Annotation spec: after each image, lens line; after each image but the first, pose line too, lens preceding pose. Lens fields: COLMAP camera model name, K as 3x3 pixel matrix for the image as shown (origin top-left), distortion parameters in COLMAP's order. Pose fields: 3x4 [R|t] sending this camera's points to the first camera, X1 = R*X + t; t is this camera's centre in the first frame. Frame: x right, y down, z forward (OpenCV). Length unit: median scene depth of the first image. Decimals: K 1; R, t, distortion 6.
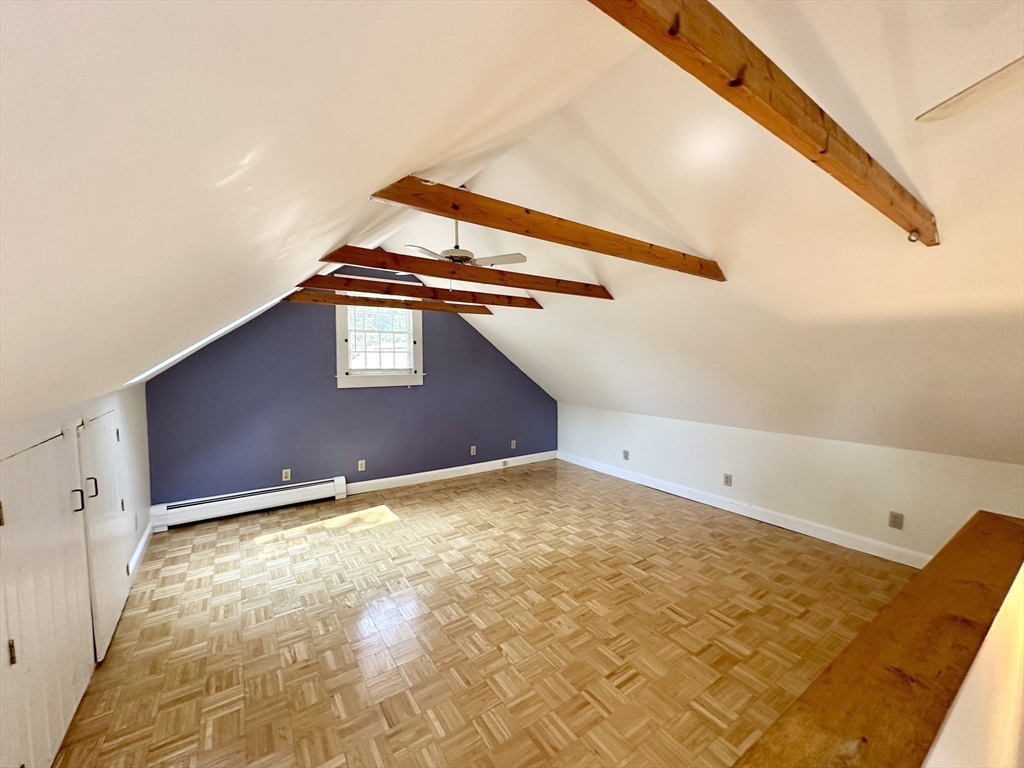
lens RADIAL K [[411.9, 0, 511.9], [0, 411.9, 384.8], [0, 0, 1]] dist [-0.002873, -0.000141]
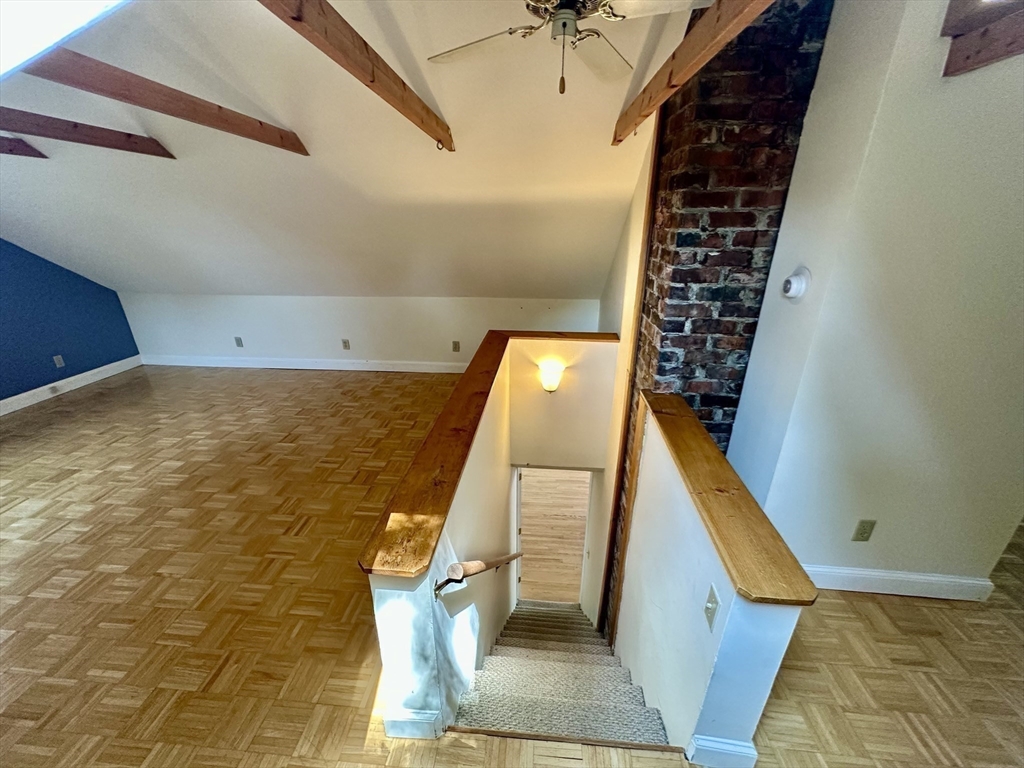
lens RADIAL K [[411.9, 0, 511.9], [0, 411.9, 383.9], [0, 0, 1]] dist [-0.002873, -0.000141]
pose [[0.630431, -0.289357, 0.720298, -0.051158], [0.052015, 0.941588, 0.332727, -0.028041], [-0.774501, -0.172295, 0.608657, -0.088631]]
